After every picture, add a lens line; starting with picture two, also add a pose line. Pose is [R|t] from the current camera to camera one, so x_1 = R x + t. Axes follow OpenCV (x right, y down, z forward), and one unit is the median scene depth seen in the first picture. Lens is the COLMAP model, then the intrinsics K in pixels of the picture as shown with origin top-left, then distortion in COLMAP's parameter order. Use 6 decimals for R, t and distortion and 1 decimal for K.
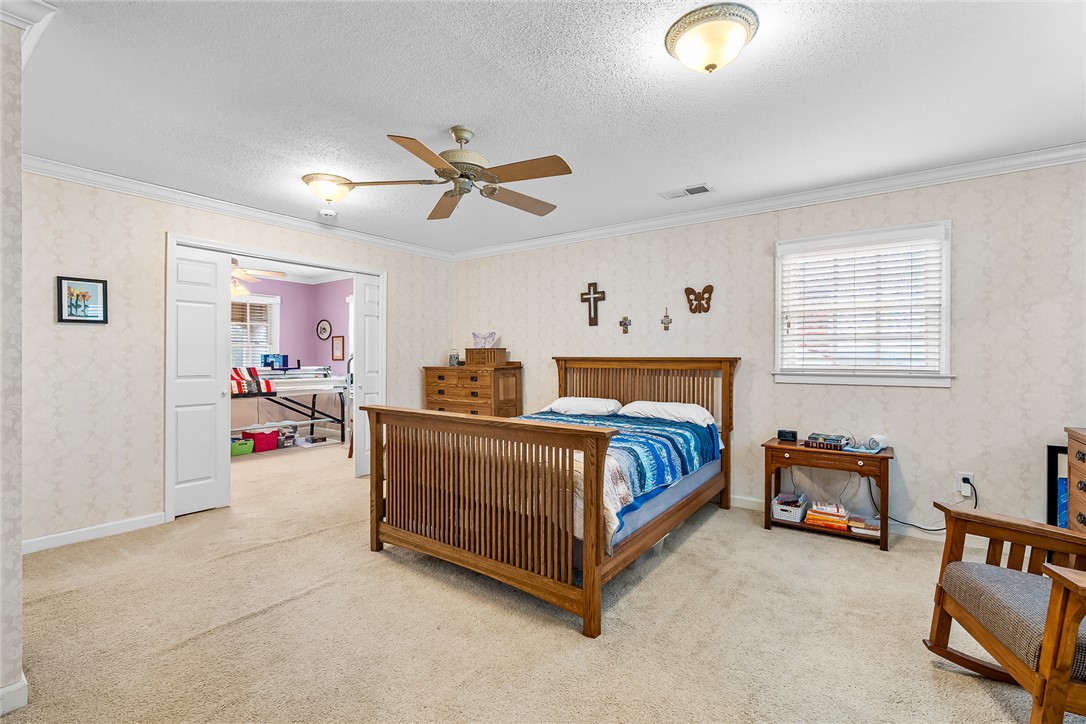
lens RADIAL K [[486.0, 0, 546.0], [0, 486.0, 359.4], [0, 0, 1]] dist [-0.011408, -0.000103]
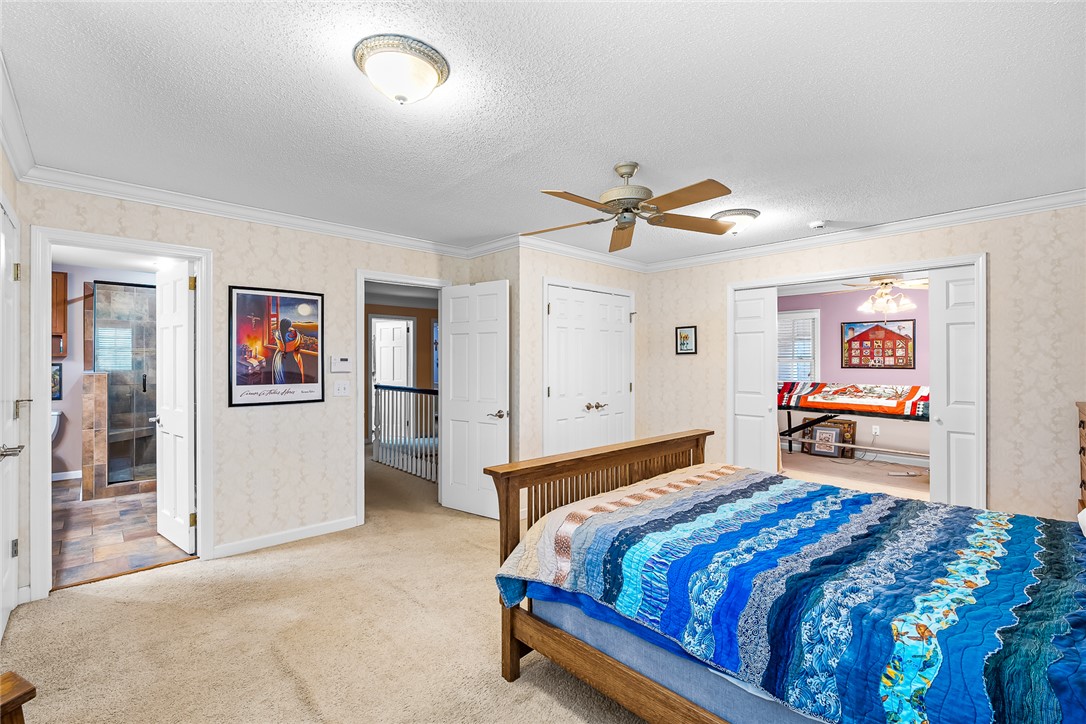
lens RADIAL K [[486.0, 0, 539.1], [0, 486.0, 358.0], [0, 0, 1]] dist [-0.011408, -0.000103]
pose [[-0.194918, -0.010357, -0.980765, 0.358164], [-0.006928, 0.999934, -0.009183, -0.022303], [0.980795, 0.005005, -0.194977, 0.414353]]
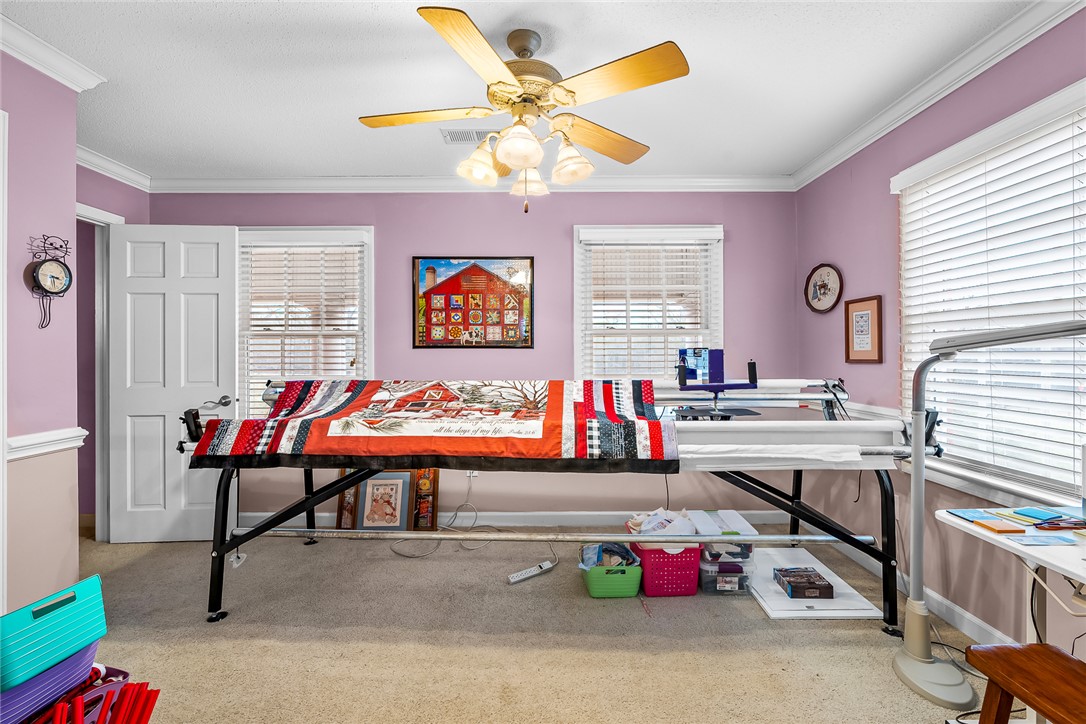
lens RADIAL K [[486.0, 0, 543.0], [0, 486.0, 355.5], [0, 0, 1]] dist [-0.011408, -0.000103]
pose [[0.585682, -0.006674, -0.810514, -0.311424], [0.002652, 0.999977, -0.006318, -0.002438], [0.810537, 0.001551, 0.585686, 0.666649]]
